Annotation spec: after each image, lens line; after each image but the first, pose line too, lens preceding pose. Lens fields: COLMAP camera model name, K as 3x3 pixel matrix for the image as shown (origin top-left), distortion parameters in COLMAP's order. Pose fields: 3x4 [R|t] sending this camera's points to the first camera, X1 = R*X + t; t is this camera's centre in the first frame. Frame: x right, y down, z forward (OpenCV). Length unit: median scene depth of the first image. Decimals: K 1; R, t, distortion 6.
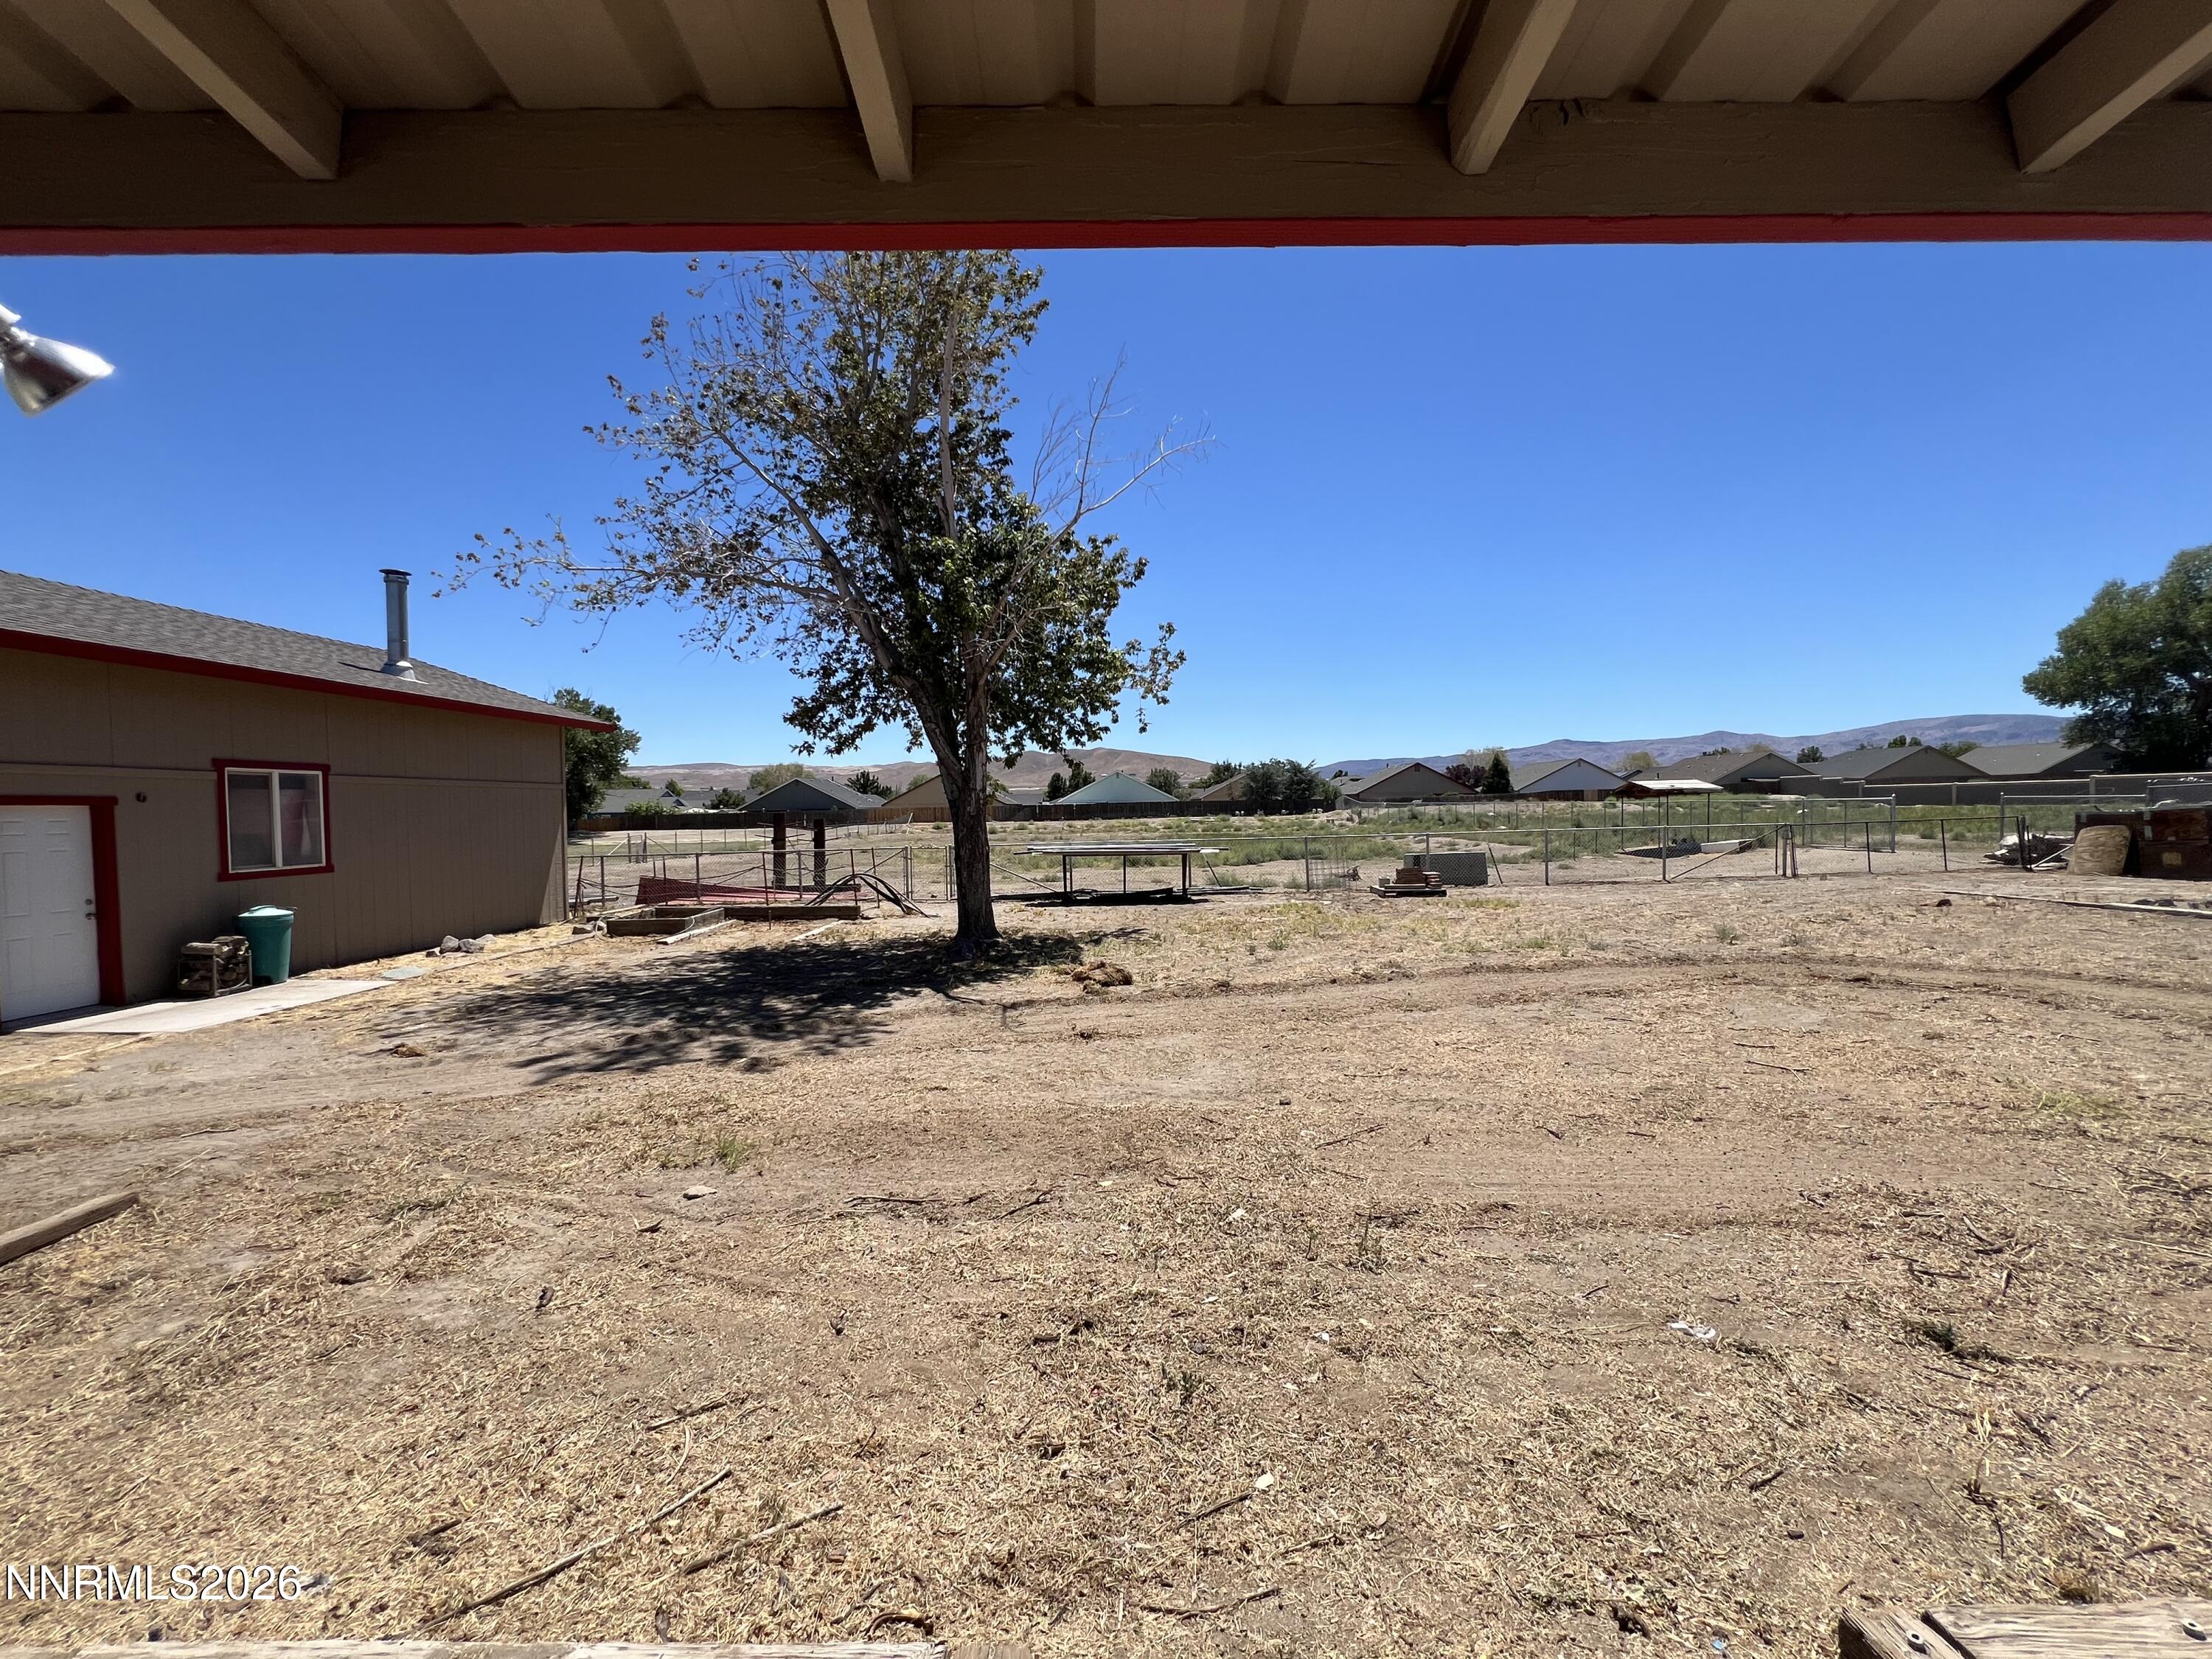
lens RADIAL K [[890.5, 0, 1103.6], [0, 890.5, 830.8], [0, 0, 1]] dist [-0.001502, 0.000678]
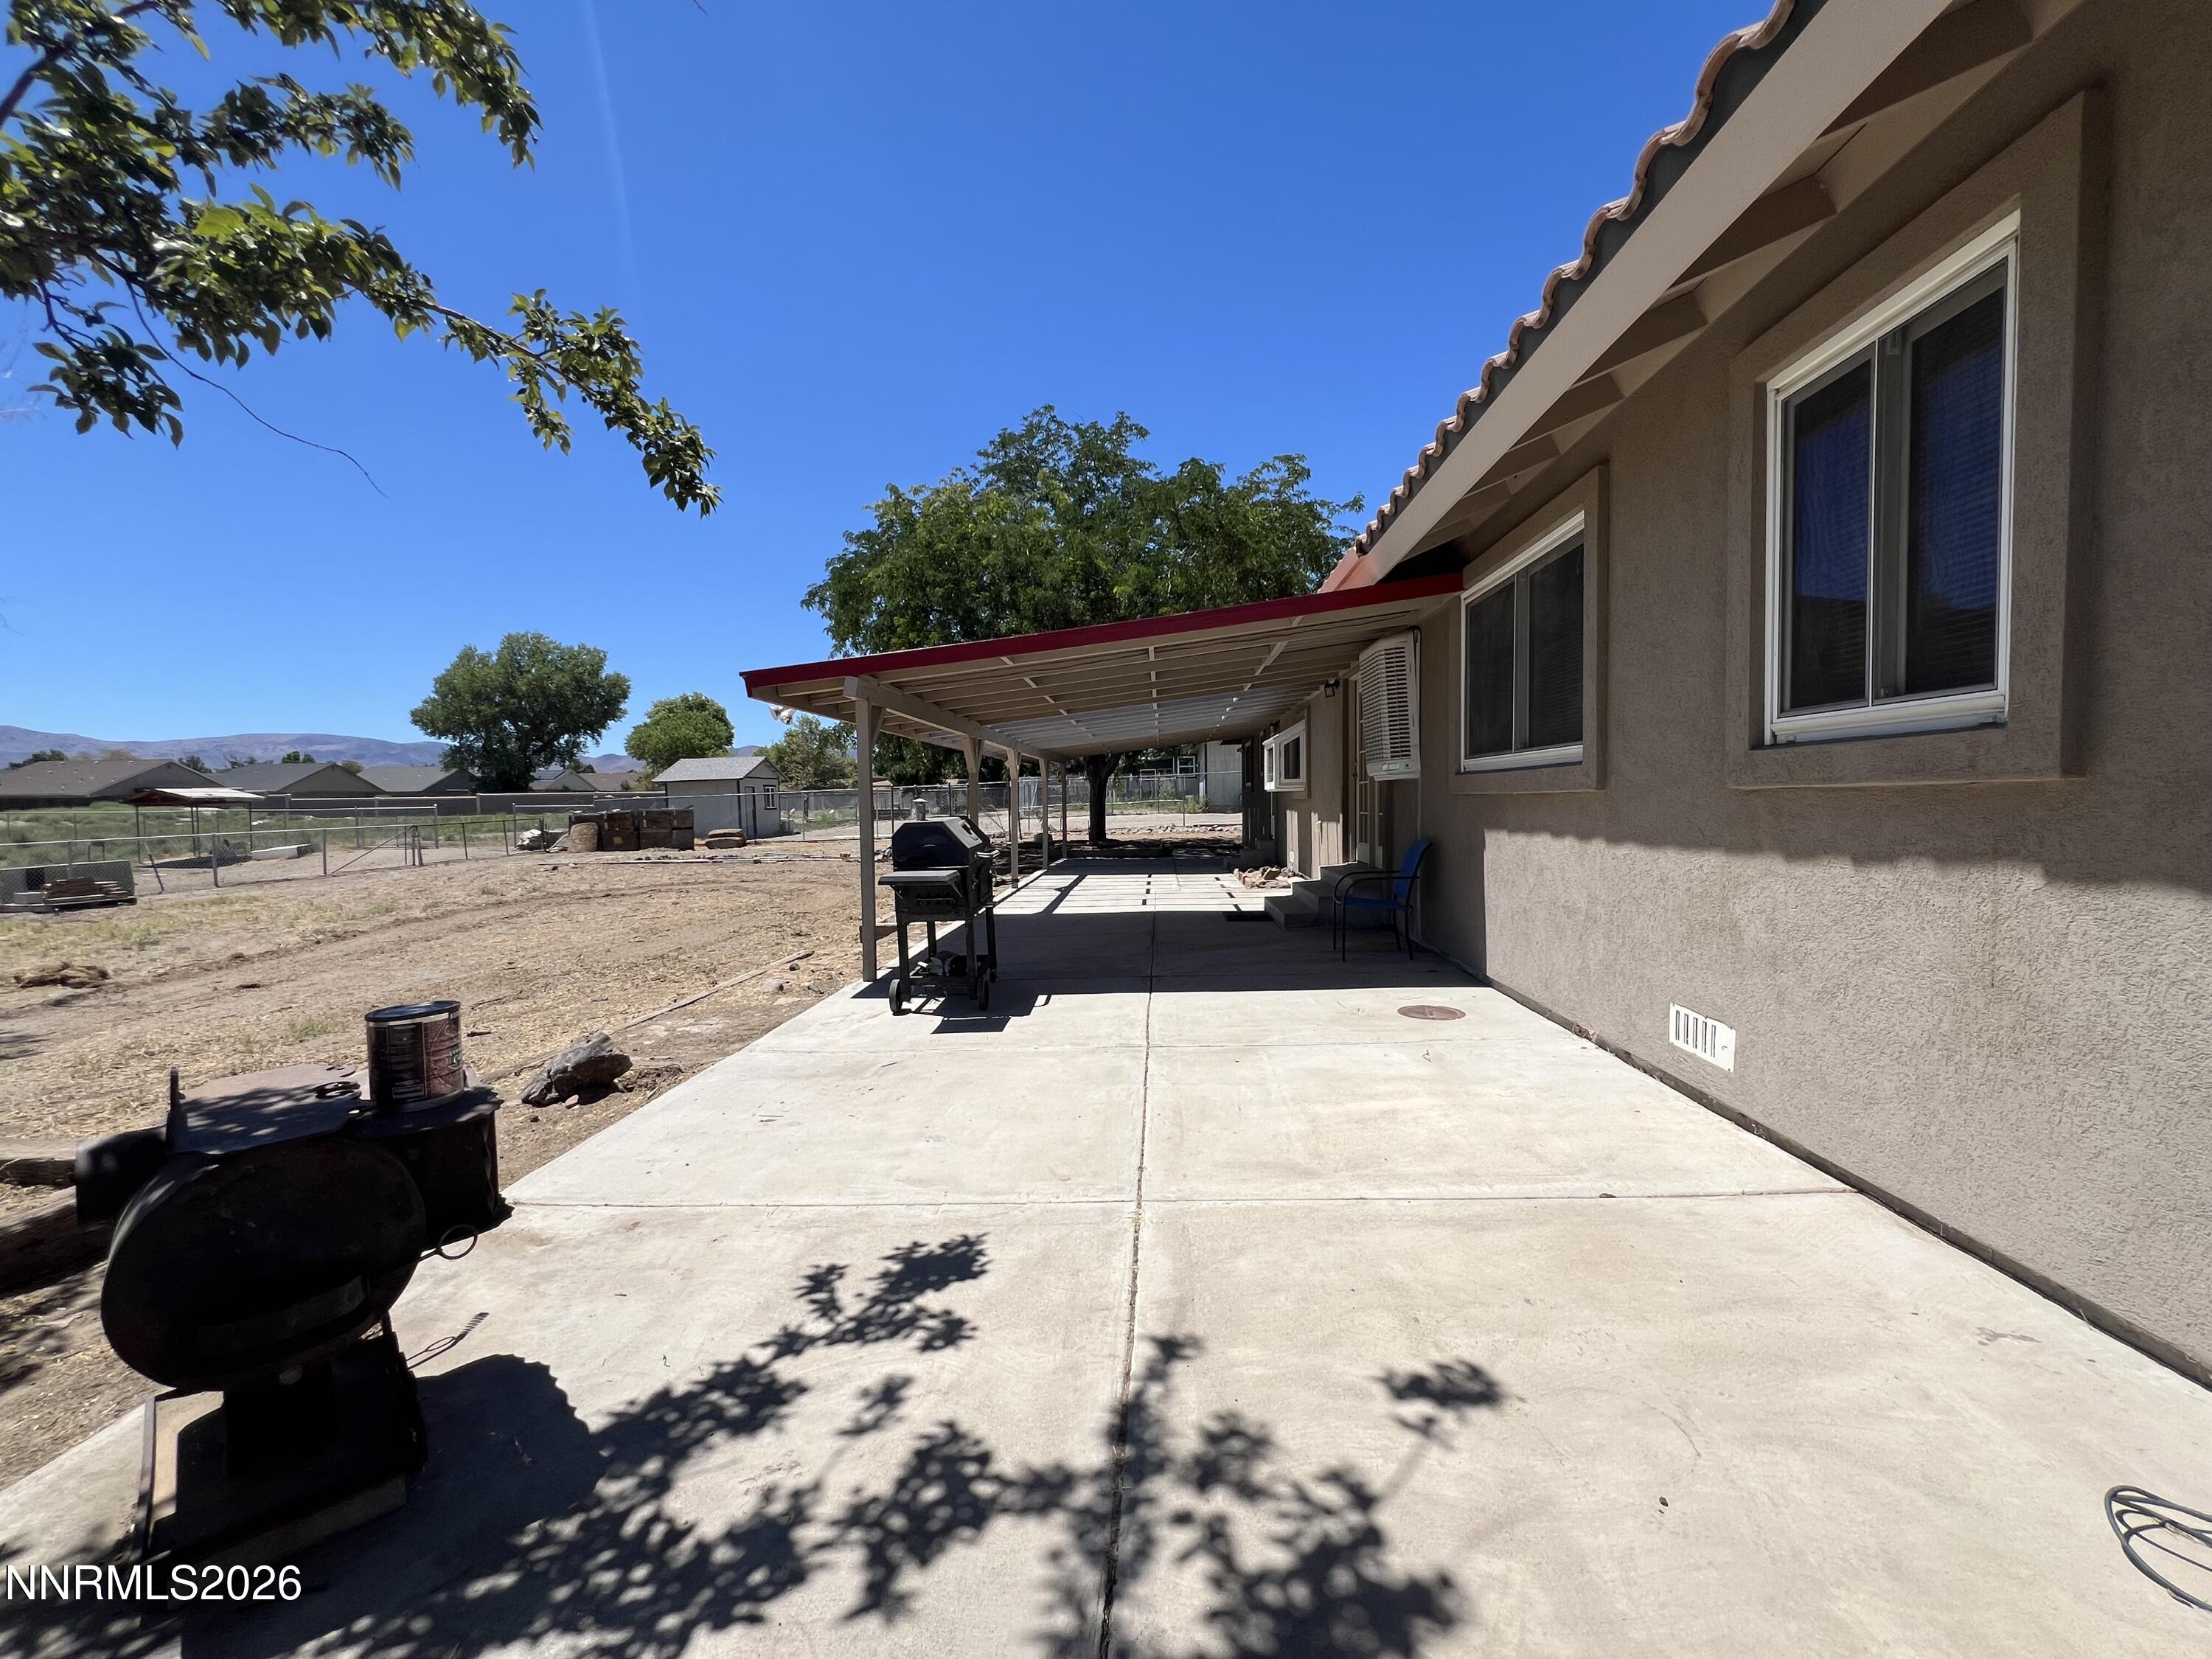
lens RADIAL K [[890.5, 0, 1103.6], [0, 890.5, 830.8], [0, 0, 1]] dist [-0.001502, 0.000678]
pose [[0.078810, -0.020957, 0.996669, -0.104463], [0.038064, 0.999113, 0.017998, 0.003538], [-0.996163, 0.036519, 0.079538, -0.024671]]
